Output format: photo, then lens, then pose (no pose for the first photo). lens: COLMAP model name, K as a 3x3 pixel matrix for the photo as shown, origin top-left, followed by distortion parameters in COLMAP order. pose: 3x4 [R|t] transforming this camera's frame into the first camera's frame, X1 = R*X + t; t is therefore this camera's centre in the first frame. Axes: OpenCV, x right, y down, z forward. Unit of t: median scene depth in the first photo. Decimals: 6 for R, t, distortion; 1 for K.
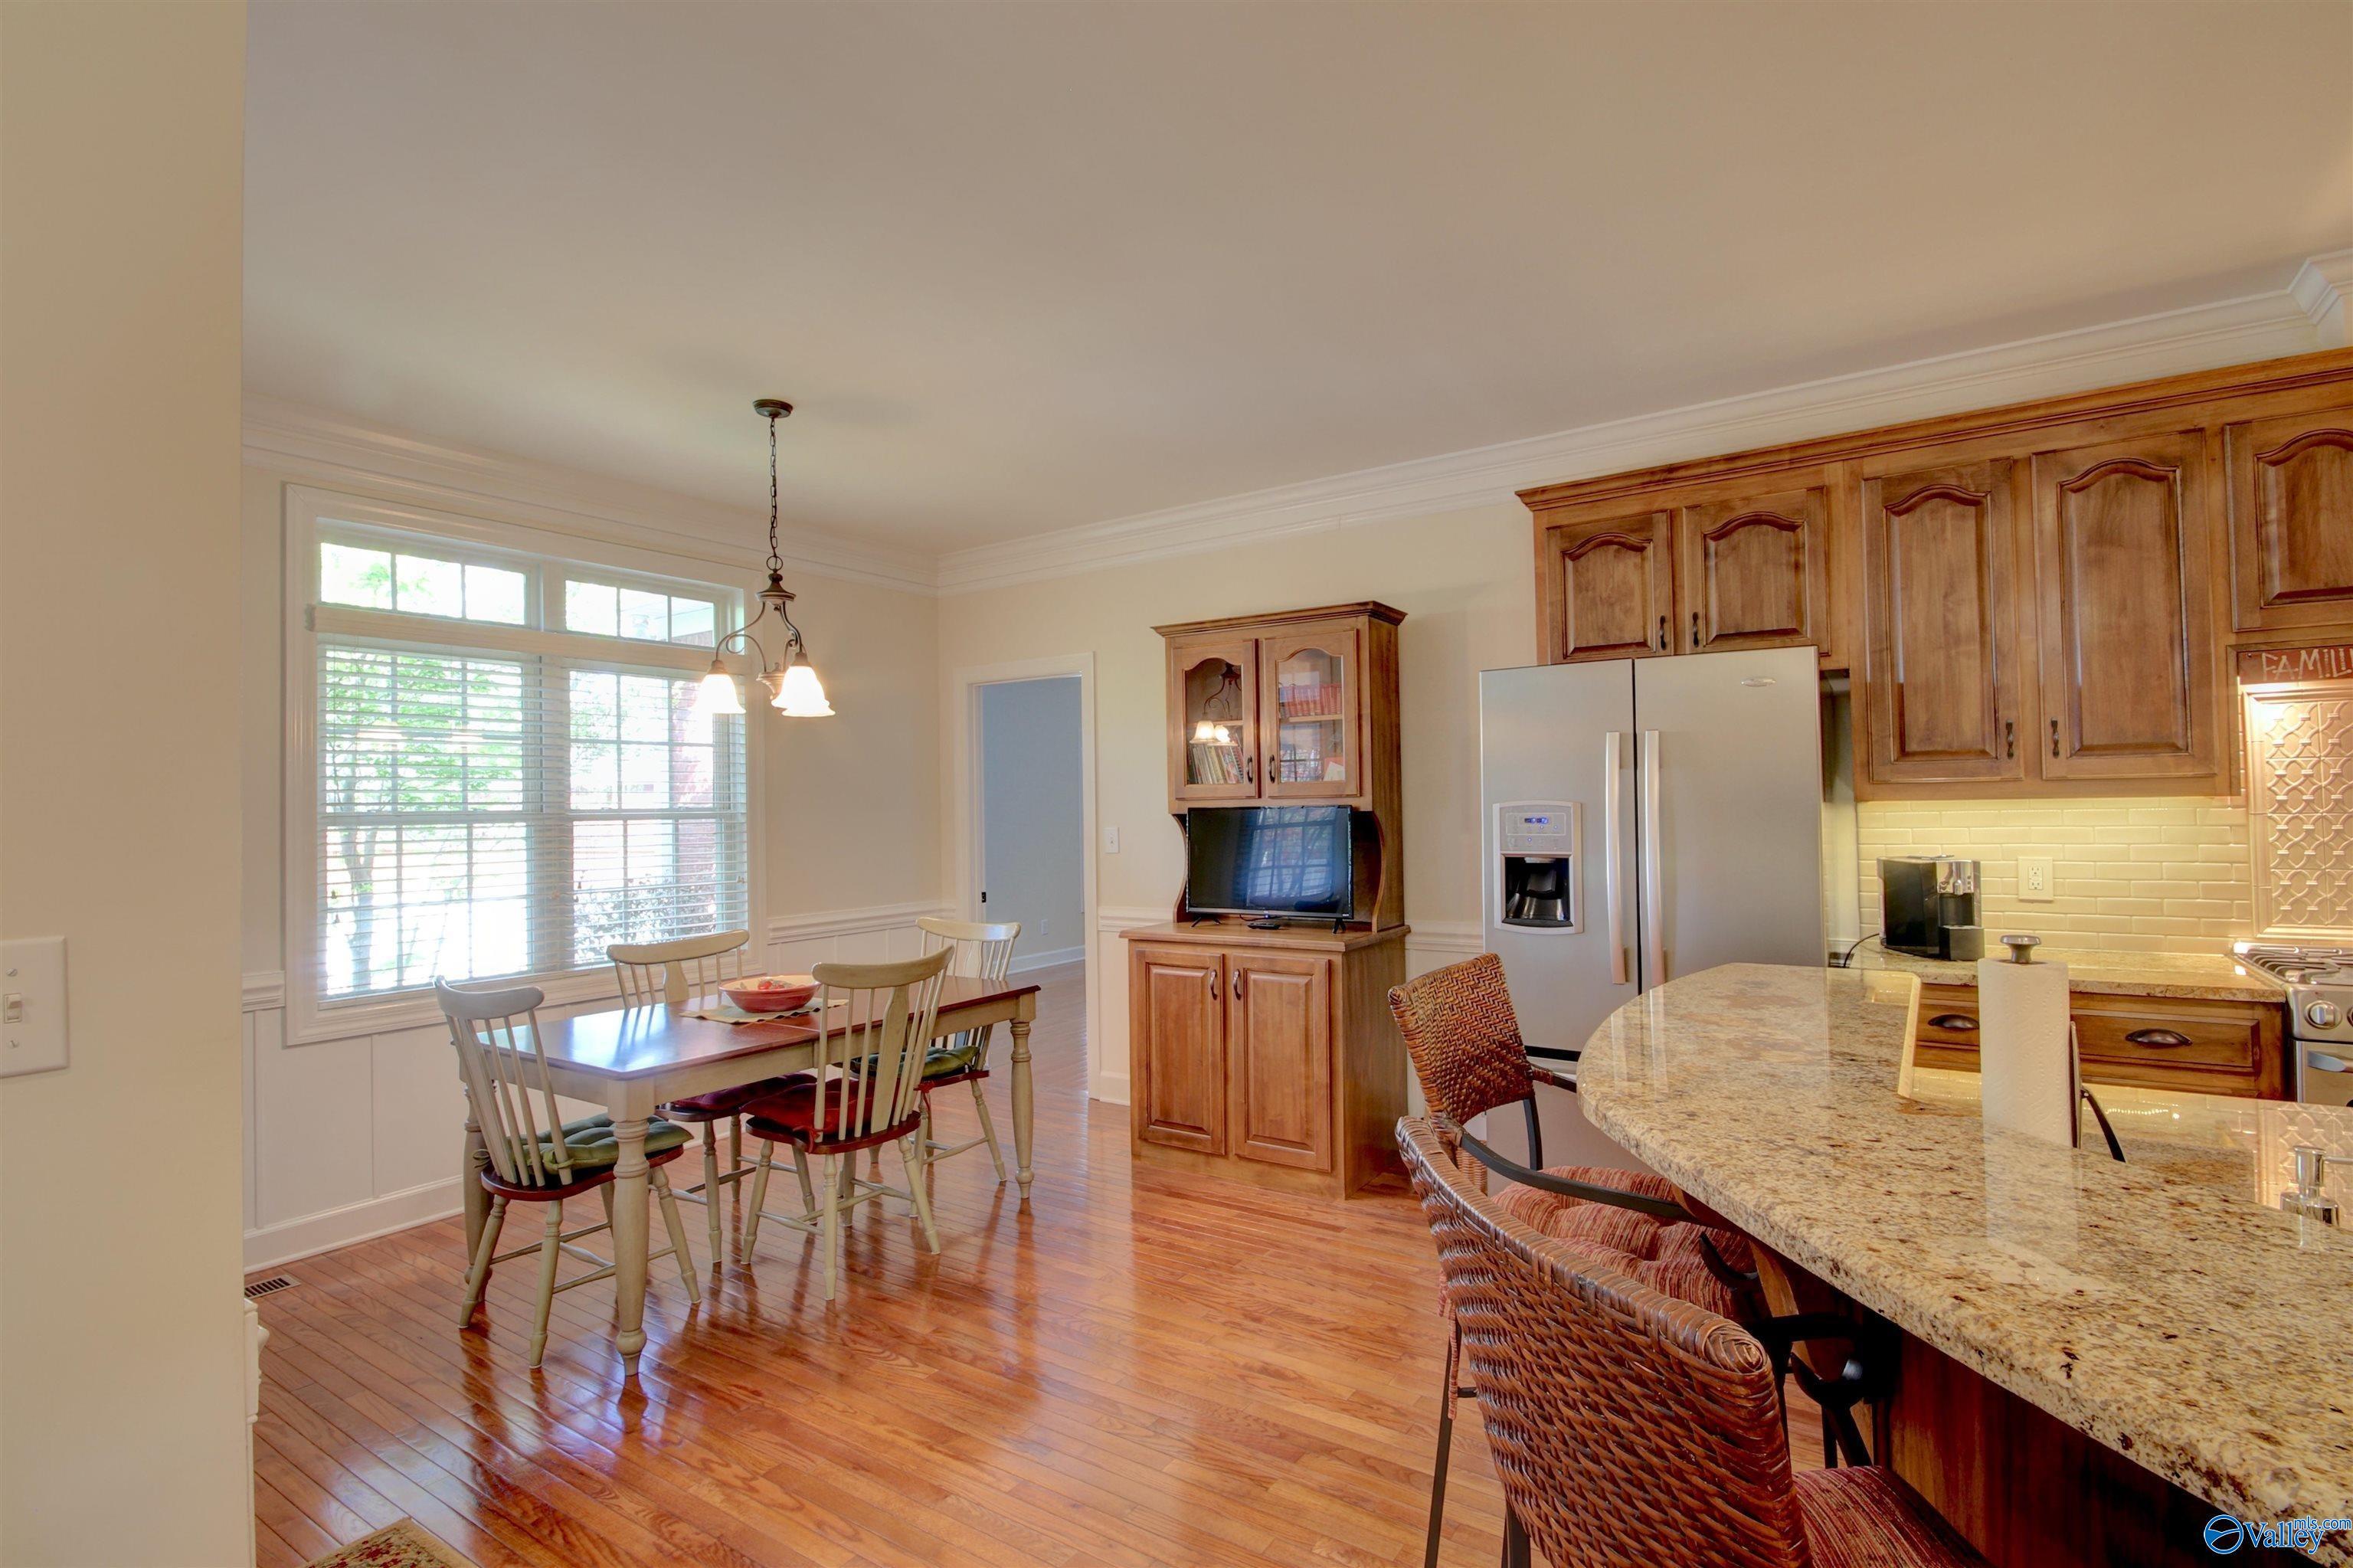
lens RADIAL K [[1111.6, 0, 1185.4], [0, 1111.6, 790.4], [0, 0, 1]] dist [-0.002482, -0.000793]
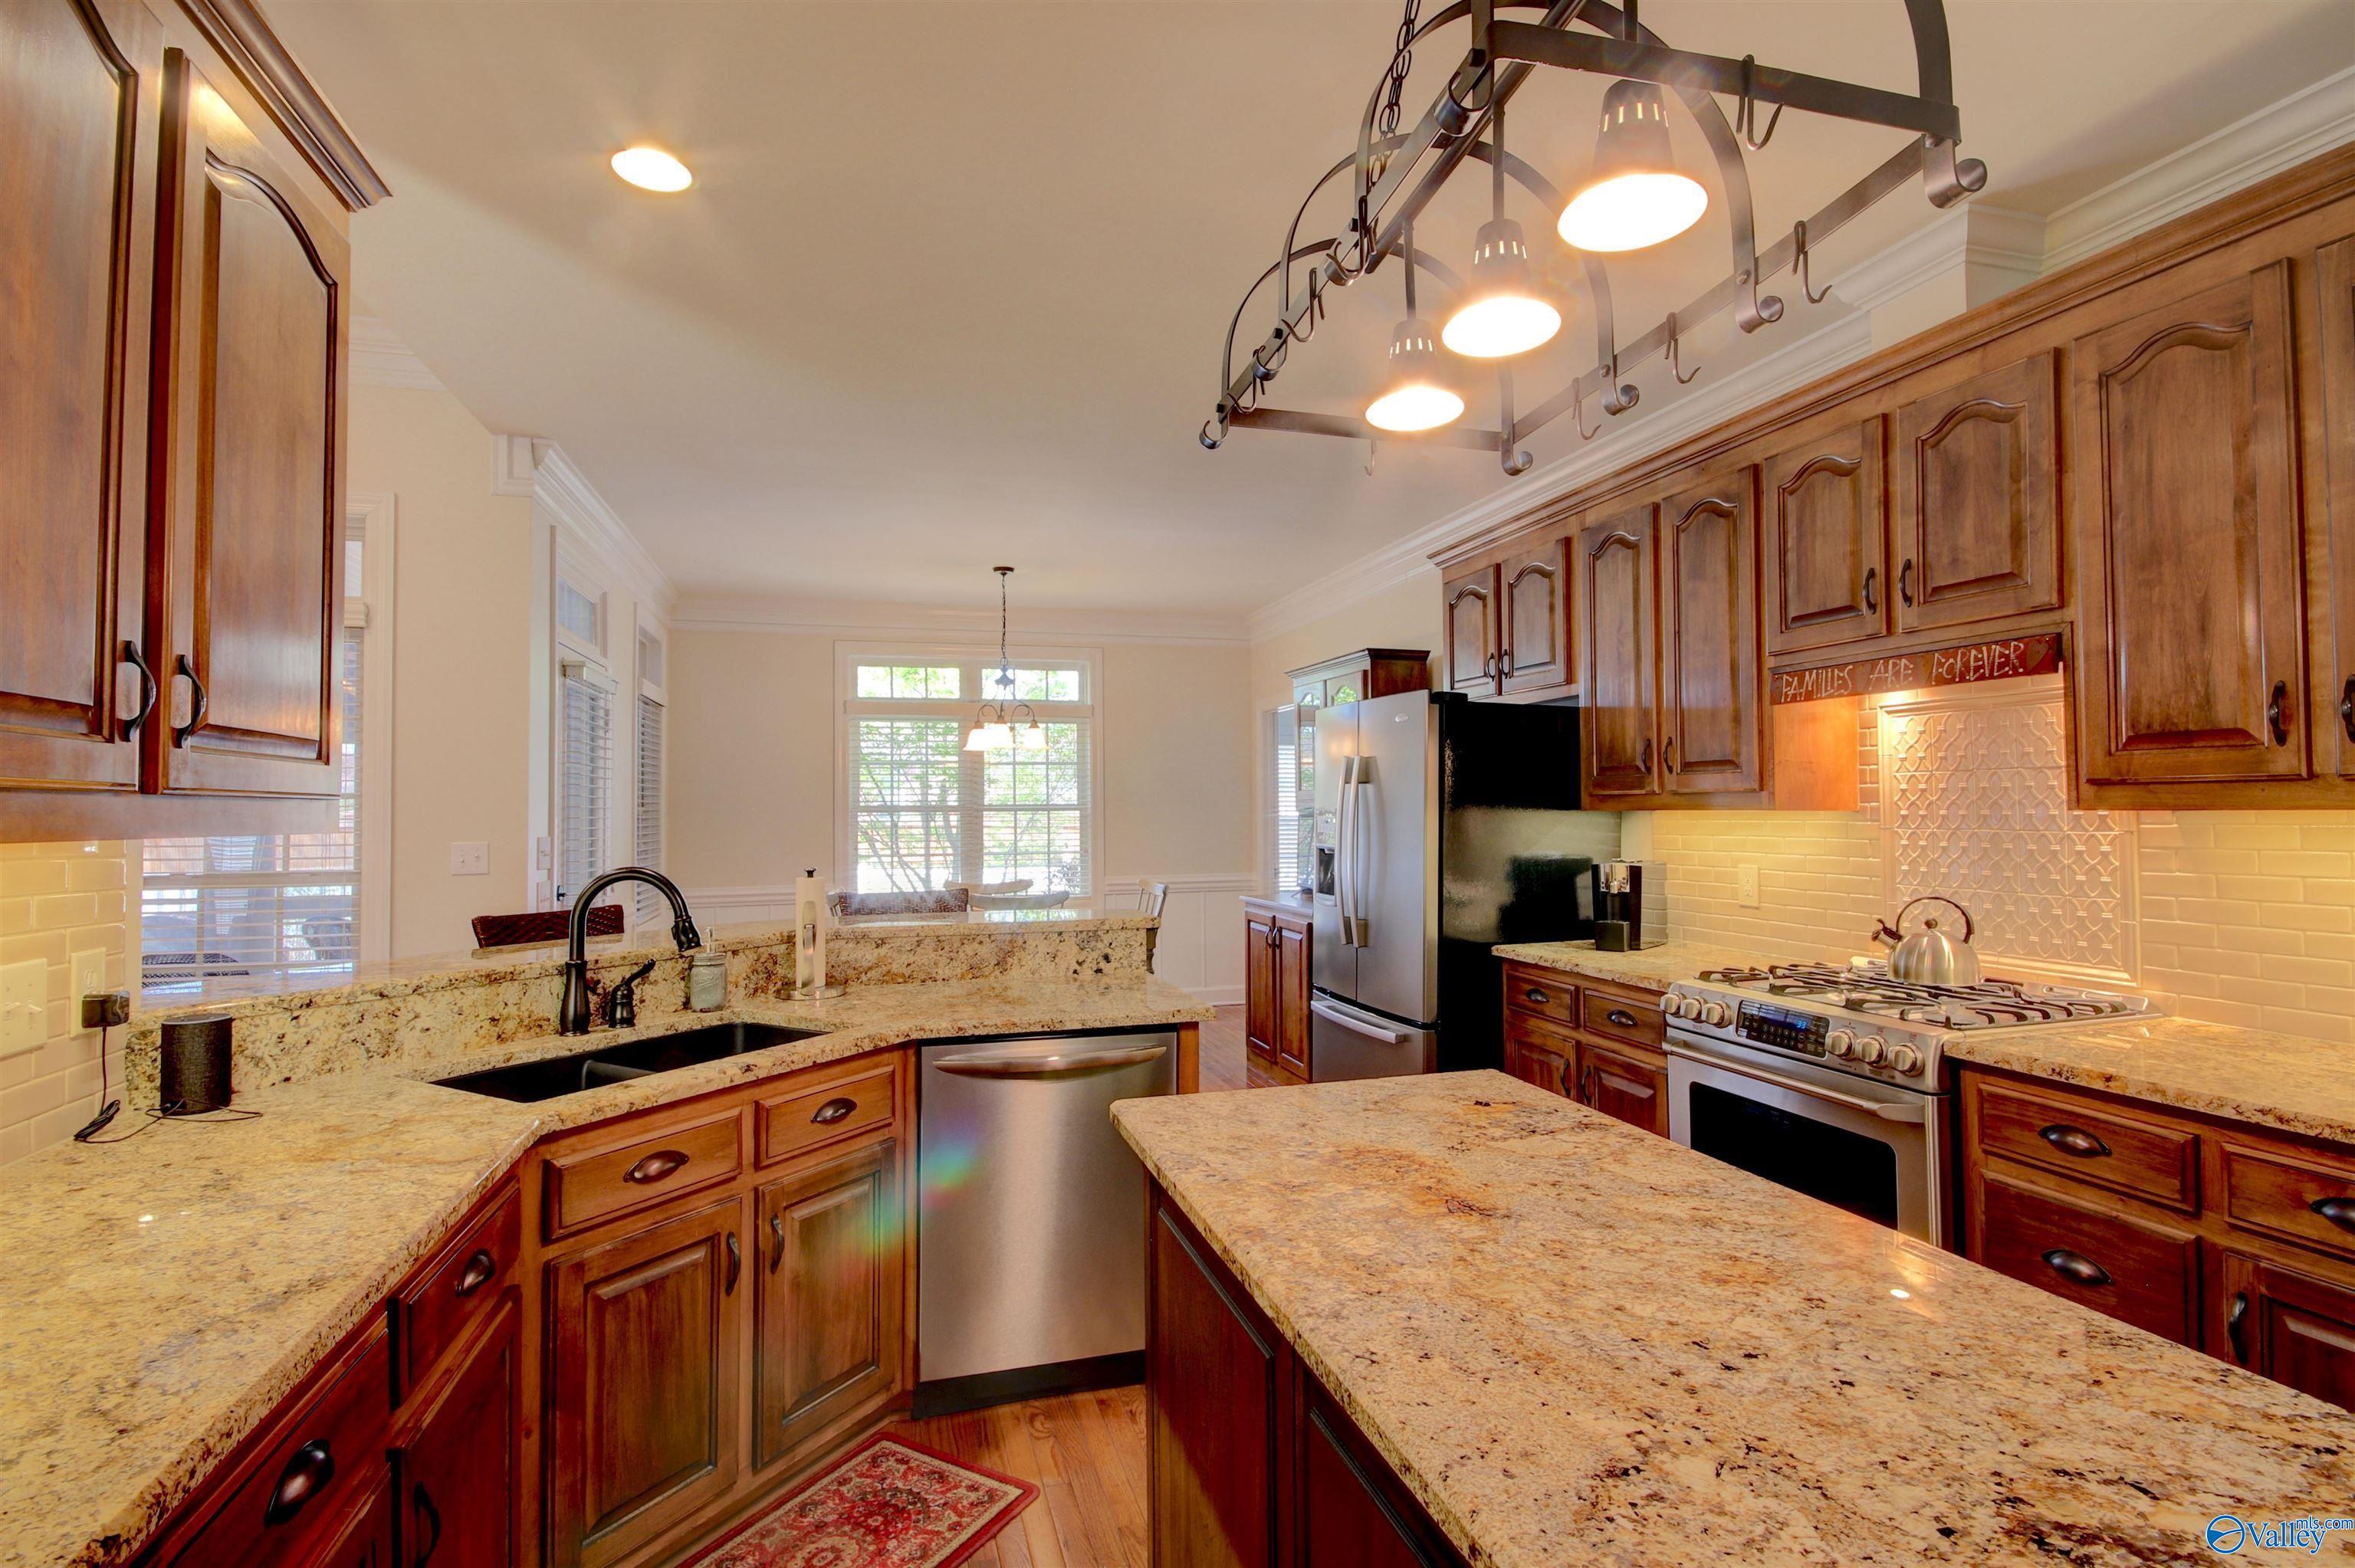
lens RADIAL K [[1112.3, 0, 1186.4], [0, 1112.3, 790.4], [0, 0, 1]] dist [-0.002482, -0.000793]
pose [[0.768252, 0.002022, -0.640144, 0.978973], [0.002266, 0.999980, 0.005878, -0.017145], [0.640143, -0.005966, 0.768233, -0.141874]]
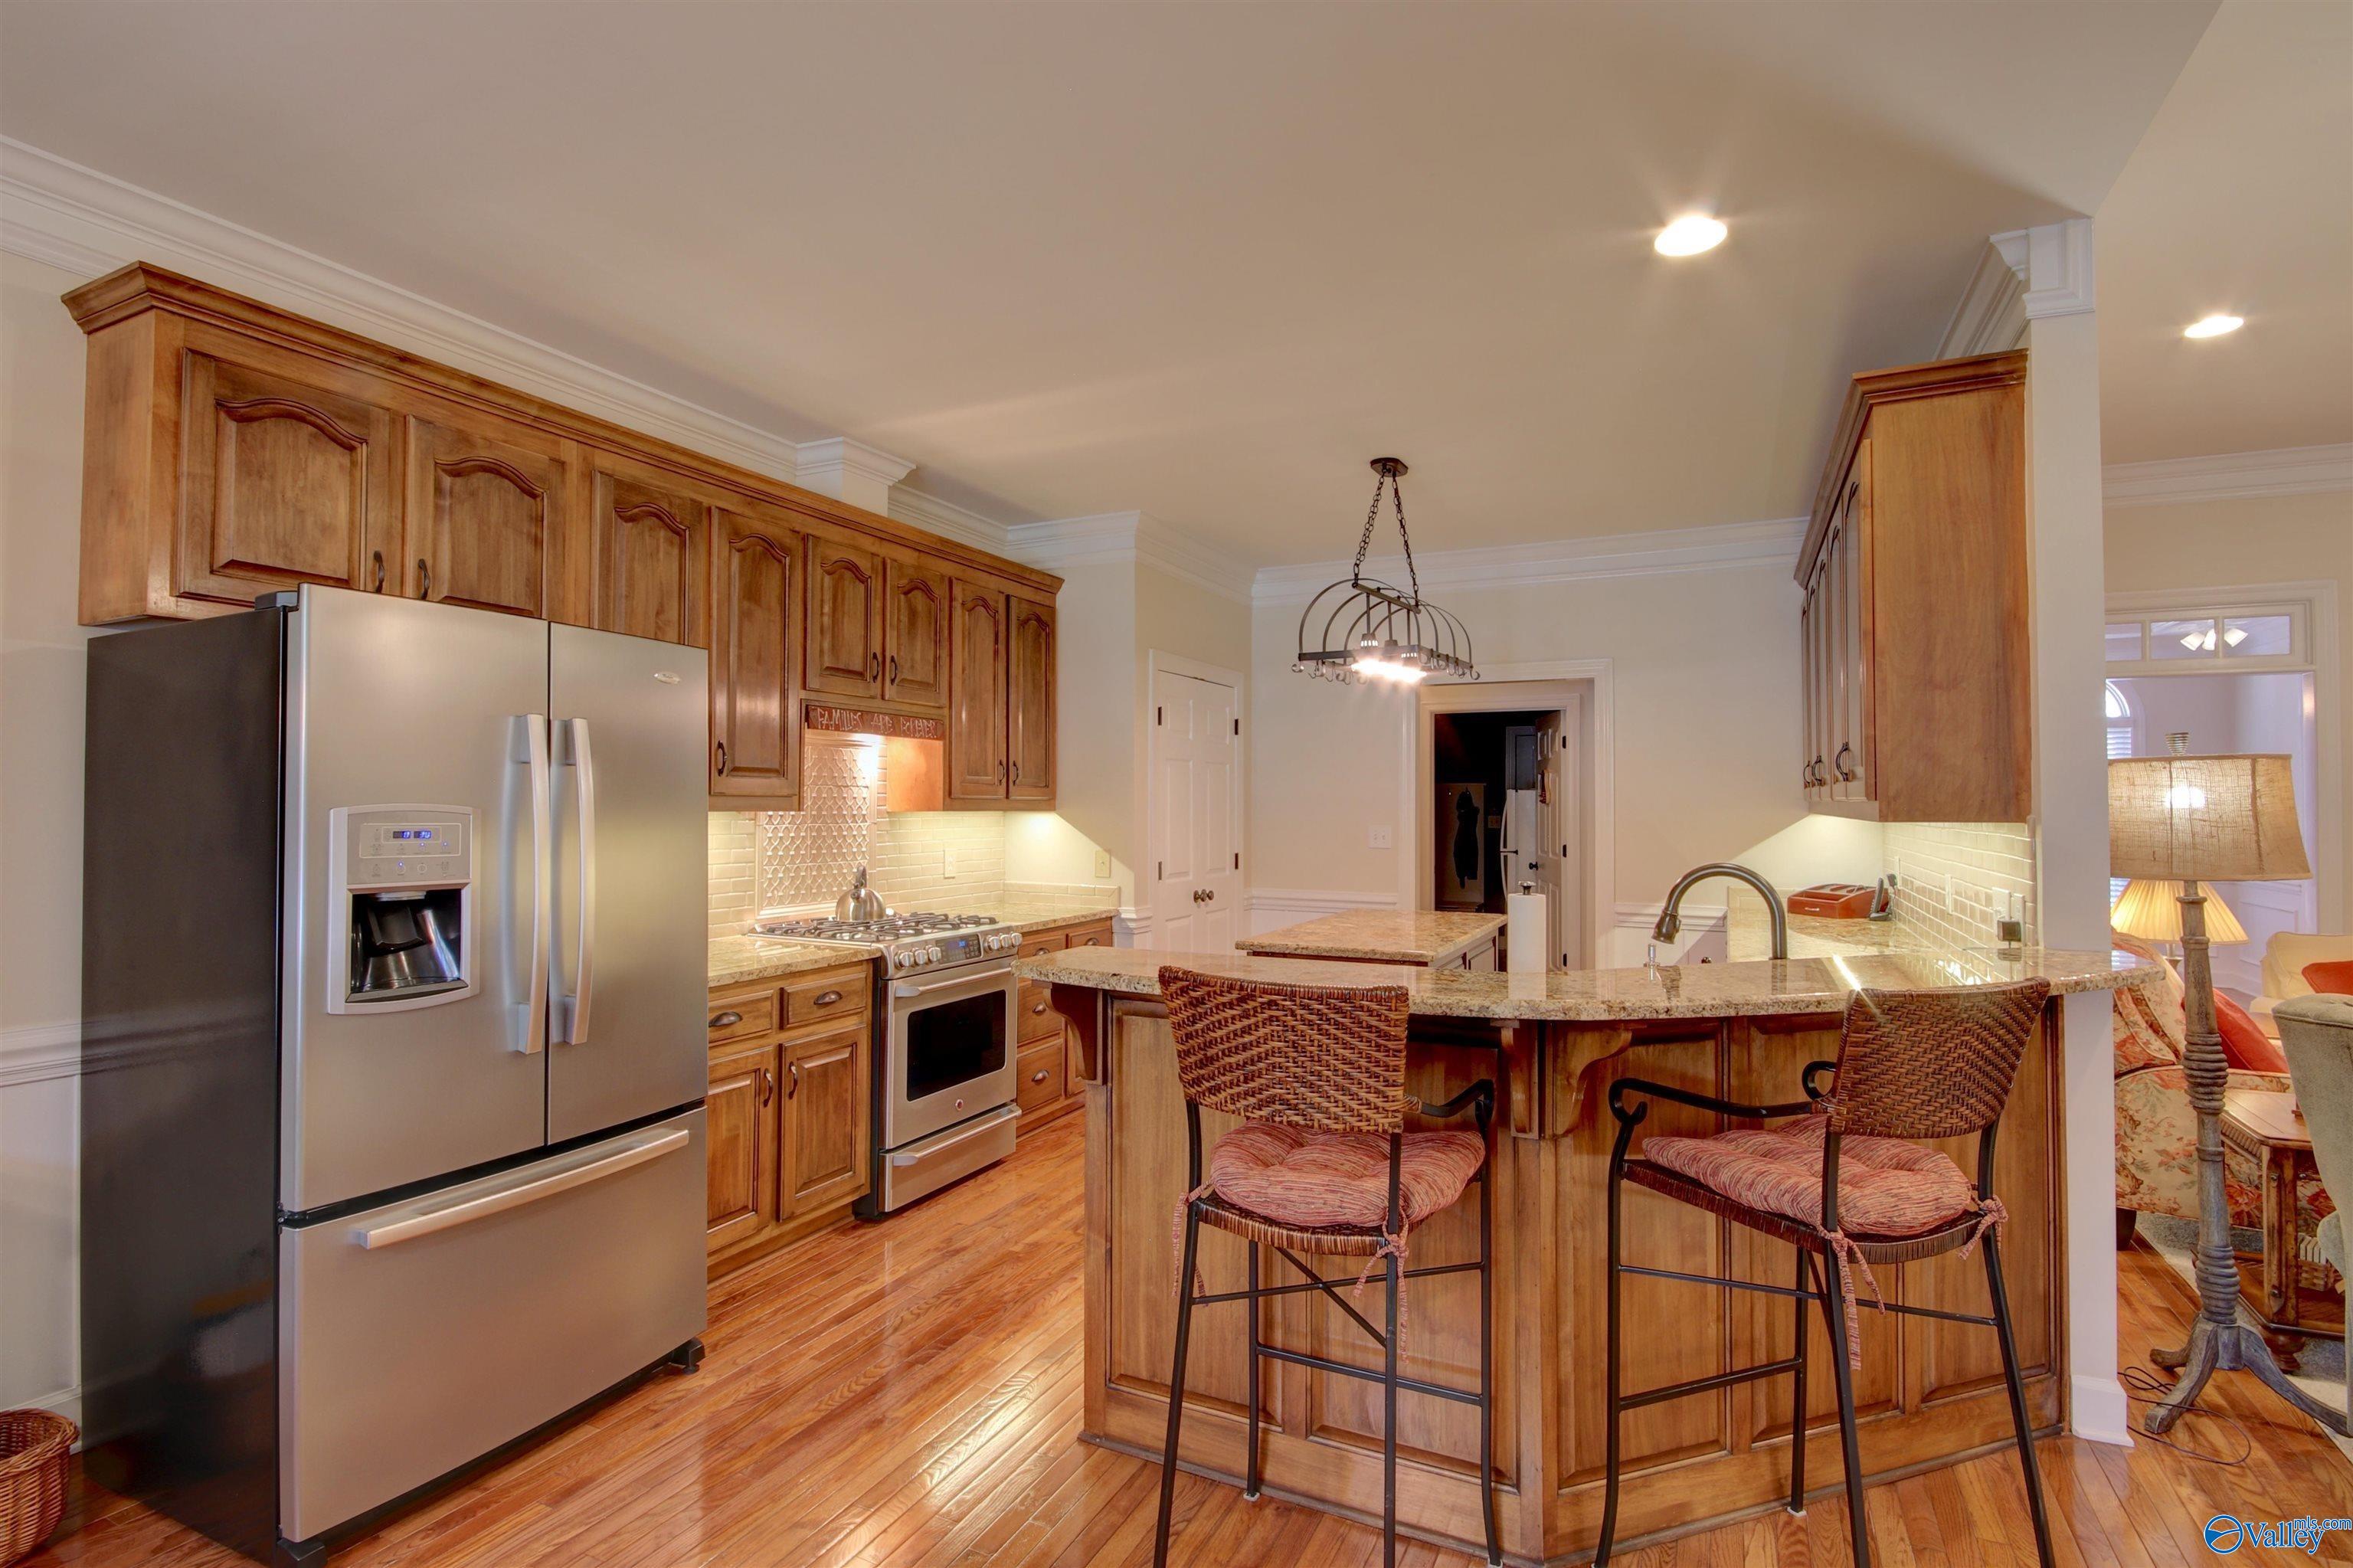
lens RADIAL K [[1111.6, 0, 1185.4], [0, 1111.6, 790.4], [0, 0, 1]] dist [-0.002482, -0.000793]
pose [[-0.134227, 0.031527, 0.990449, -0.365144], [-0.019326, 0.999220, -0.034425, 0.013831], [-0.990762, -0.023762, -0.133513, 0.593311]]
